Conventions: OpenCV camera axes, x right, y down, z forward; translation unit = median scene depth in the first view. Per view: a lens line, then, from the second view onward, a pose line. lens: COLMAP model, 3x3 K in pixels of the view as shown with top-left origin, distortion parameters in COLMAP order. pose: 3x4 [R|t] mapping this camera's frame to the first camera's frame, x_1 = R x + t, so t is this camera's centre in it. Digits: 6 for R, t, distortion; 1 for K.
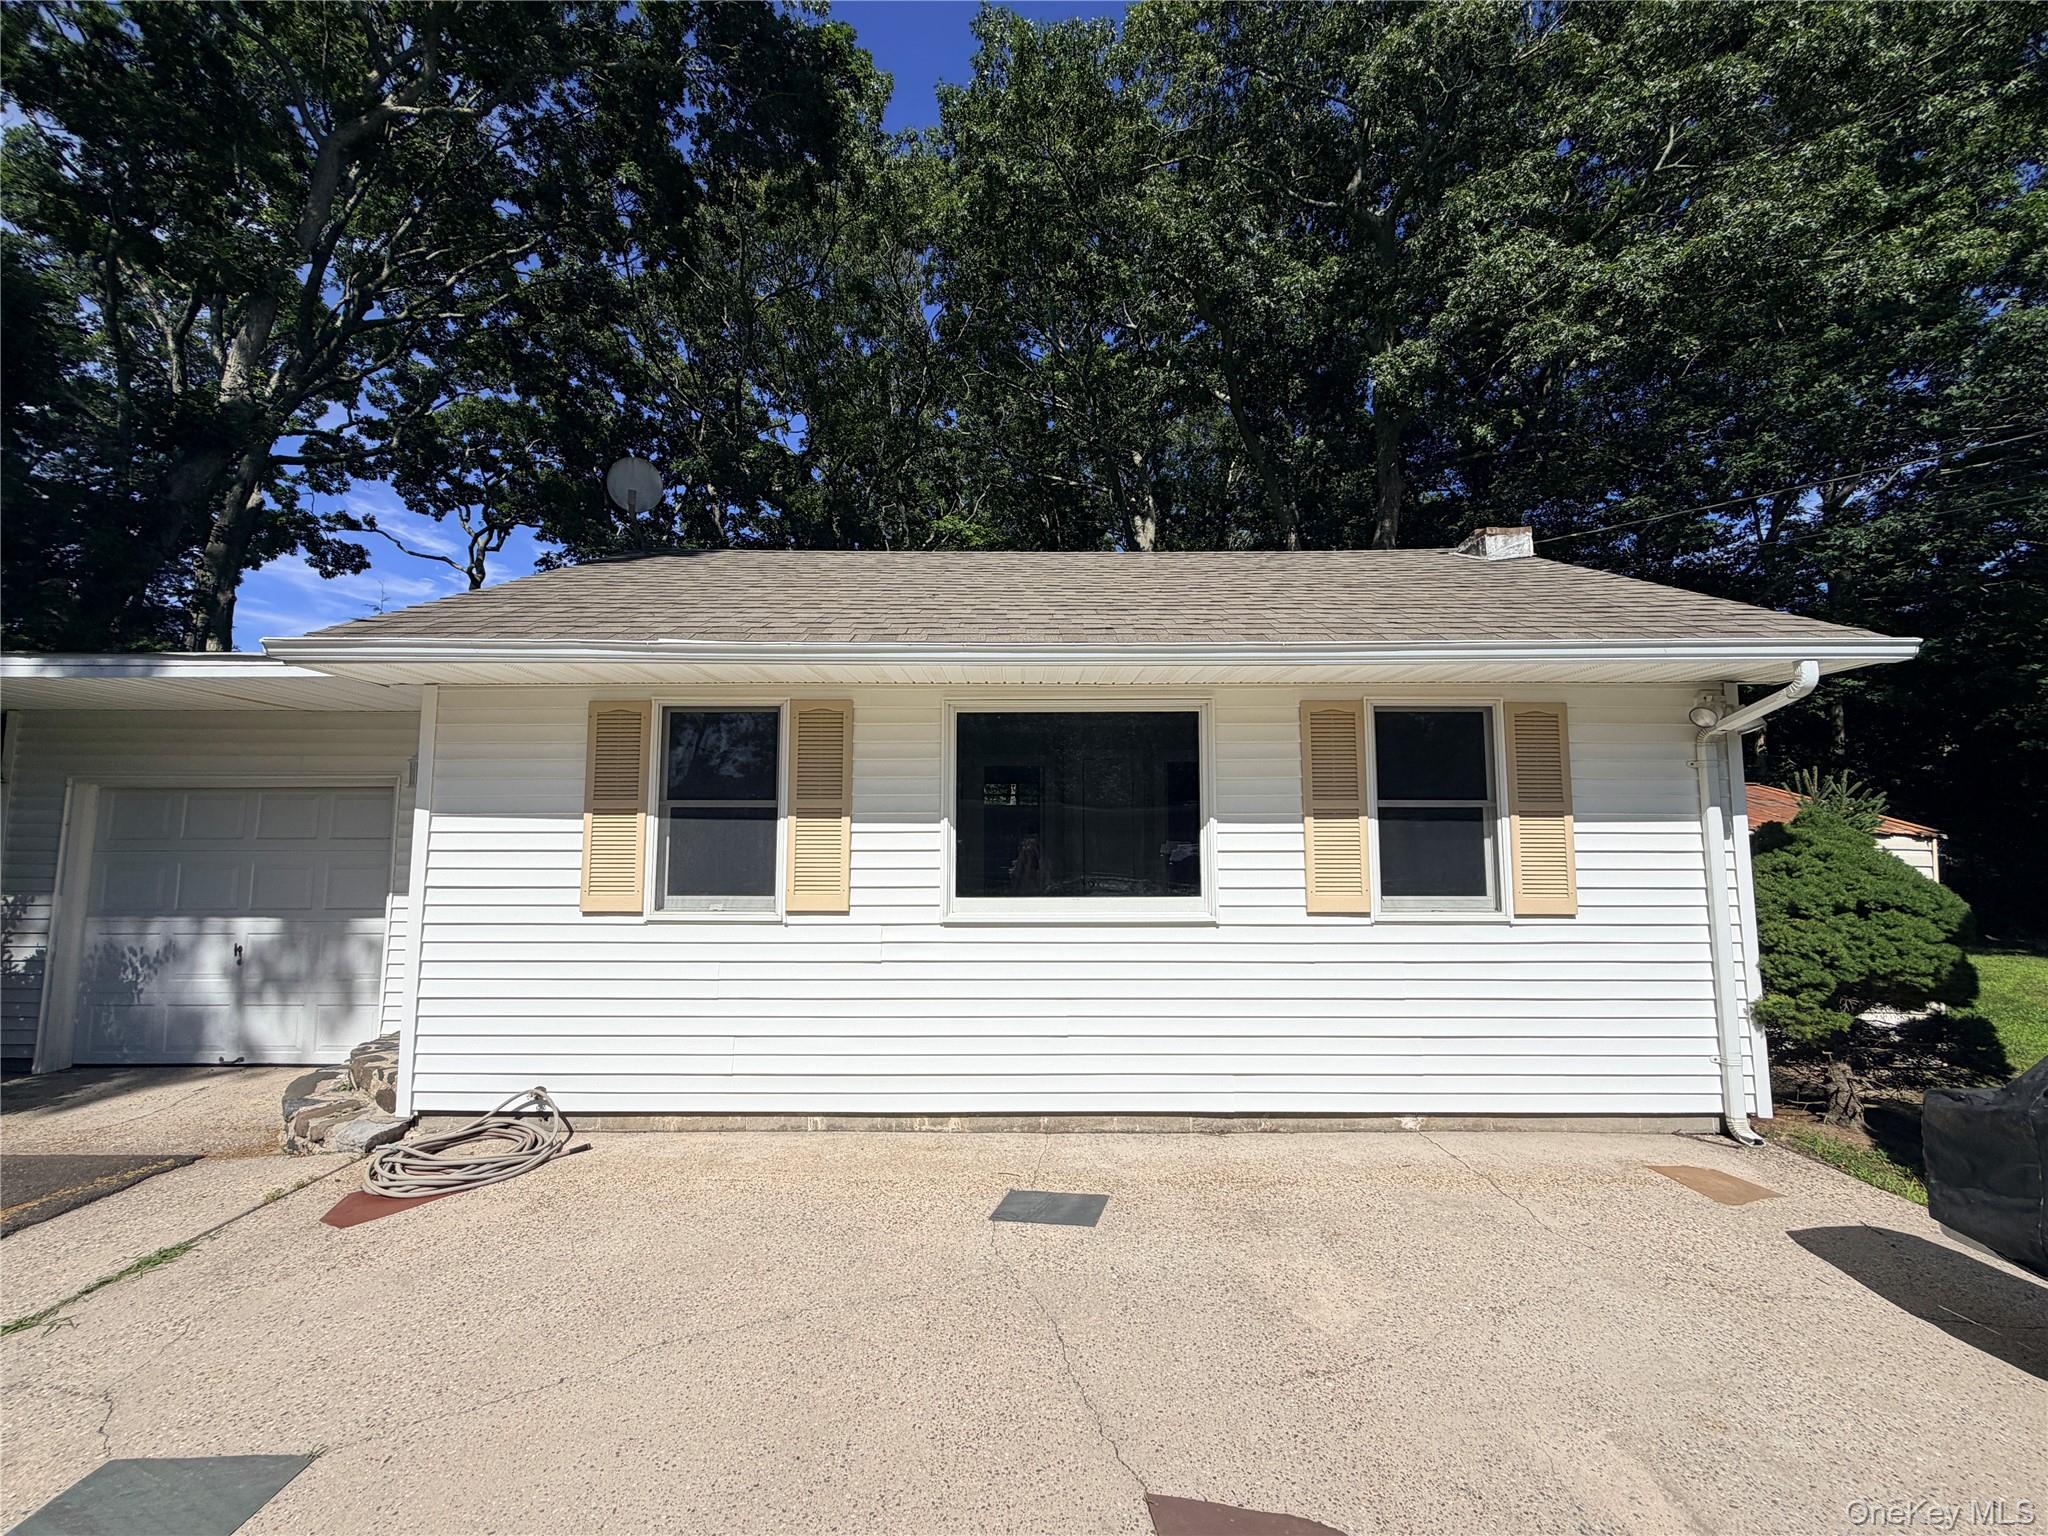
lens RADIAL K [[828.6, 0, 1024.0], [0, 828.6, 732.2], [0, 0, 1]] dist [-0.000996, 0.000393]
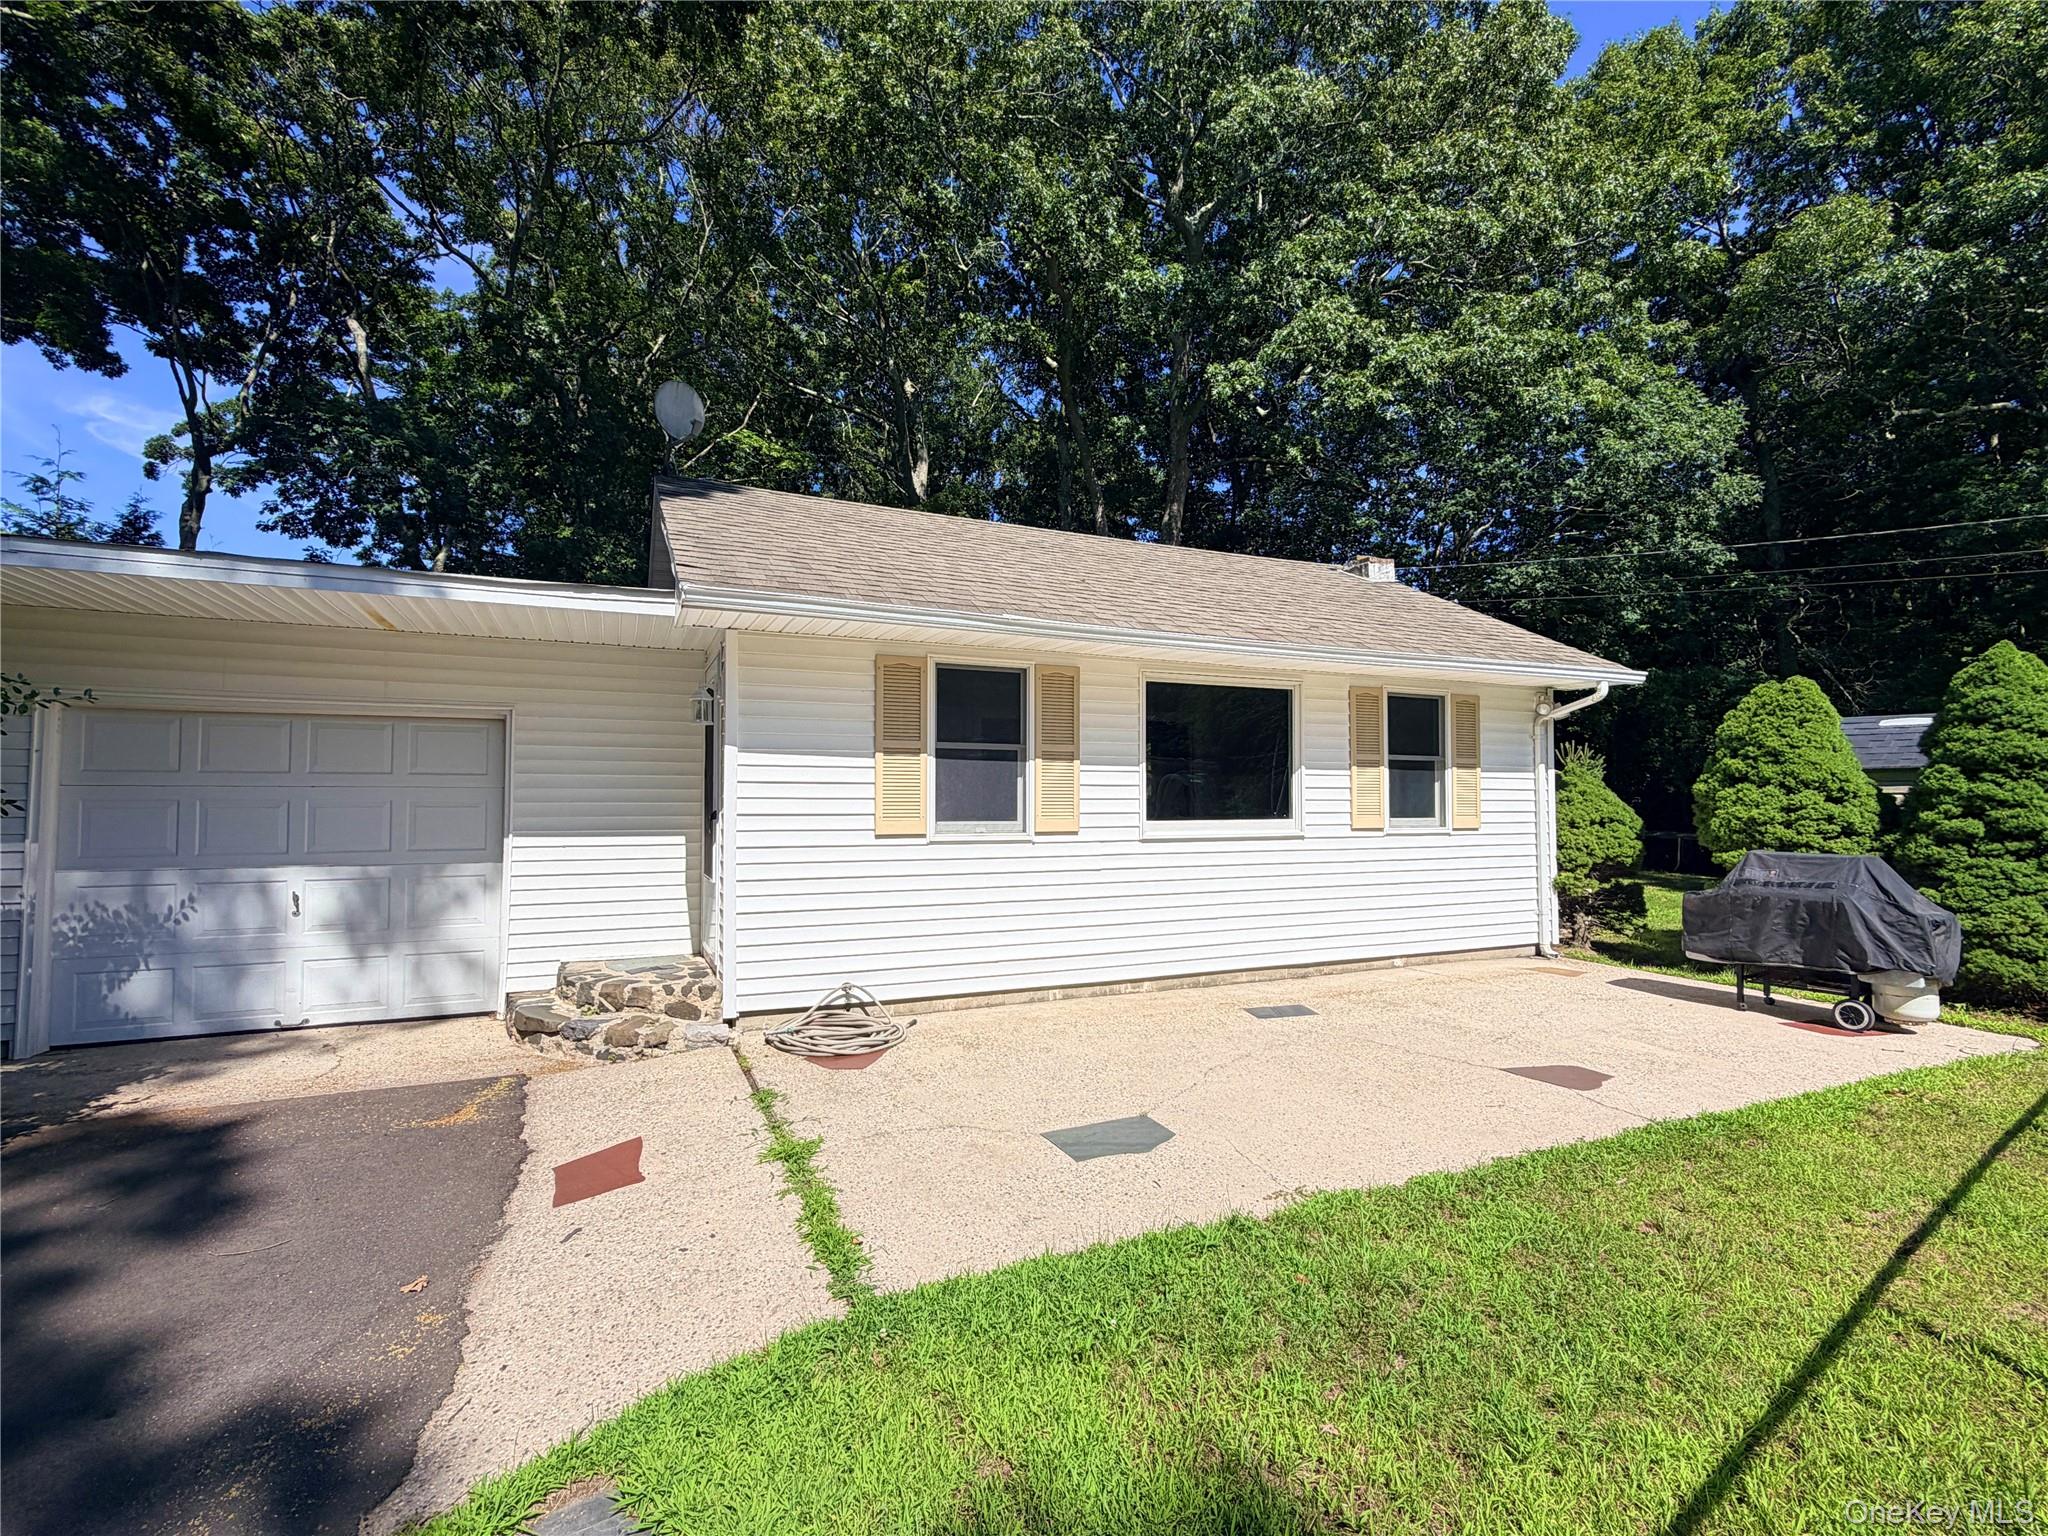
lens RADIAL K [[993.1, 0, 1013.6], [0, 993.1, 717.3], [0, 0, 1]] dist [-0.001826, -0.000228]
pose [[0.904719, 0.037688, 0.424338, -0.961235], [-0.055098, 0.998065, 0.028828, -0.000553], [-0.422430, -0.049462, 0.905045, -0.345968]]
